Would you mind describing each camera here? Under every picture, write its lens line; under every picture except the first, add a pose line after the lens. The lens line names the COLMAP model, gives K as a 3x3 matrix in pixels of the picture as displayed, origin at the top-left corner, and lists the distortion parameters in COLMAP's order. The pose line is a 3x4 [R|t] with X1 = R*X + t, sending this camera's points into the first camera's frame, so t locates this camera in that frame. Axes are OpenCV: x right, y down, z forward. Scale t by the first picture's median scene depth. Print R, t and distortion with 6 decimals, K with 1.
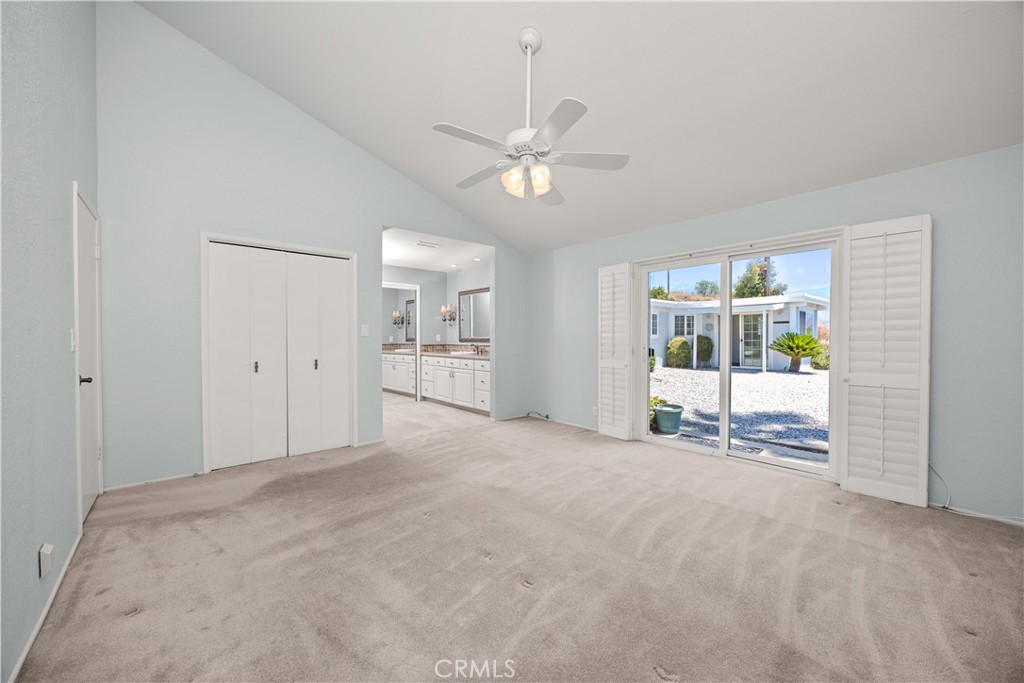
lens RADIAL K [[392.4, 0, 513.0], [0, 392.4, 342.4], [0, 0, 1]] dist [-0.000540, -0.000133]
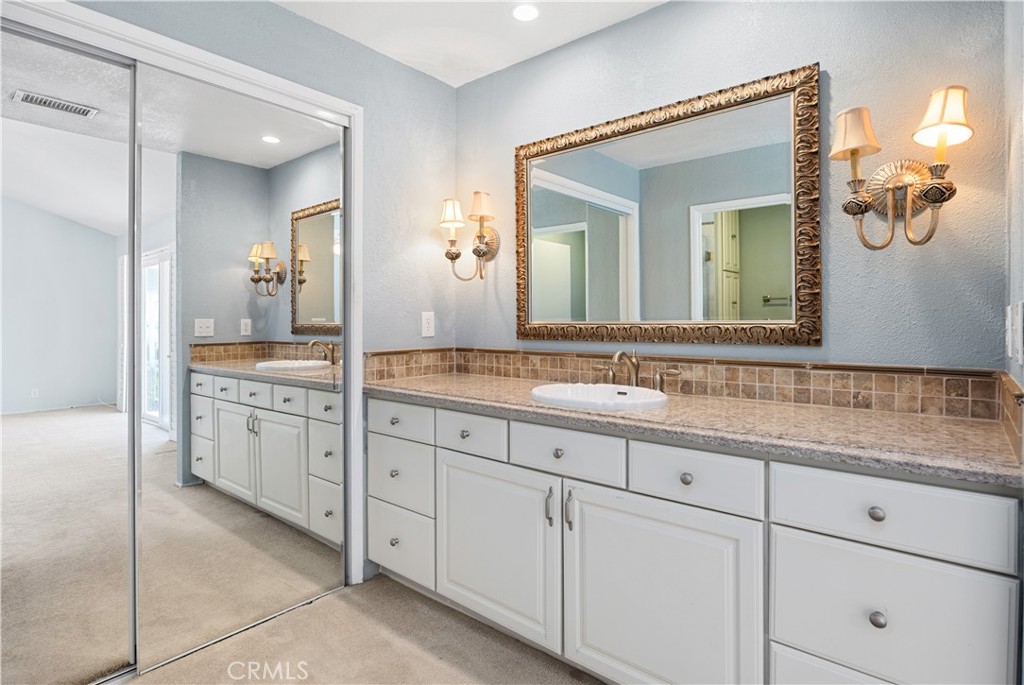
lens RADIAL K [[471.2, 0, 512.0], [0, 471.2, 342.5], [0, 0, 1]] dist [-0.010754, -0.000156]
pose [[0.980116, 0.002739, 0.198405, -0.201801], [-0.005840, 0.999870, 0.015045, -0.004250], [-0.198338, -0.015905, 0.980005, 0.686569]]
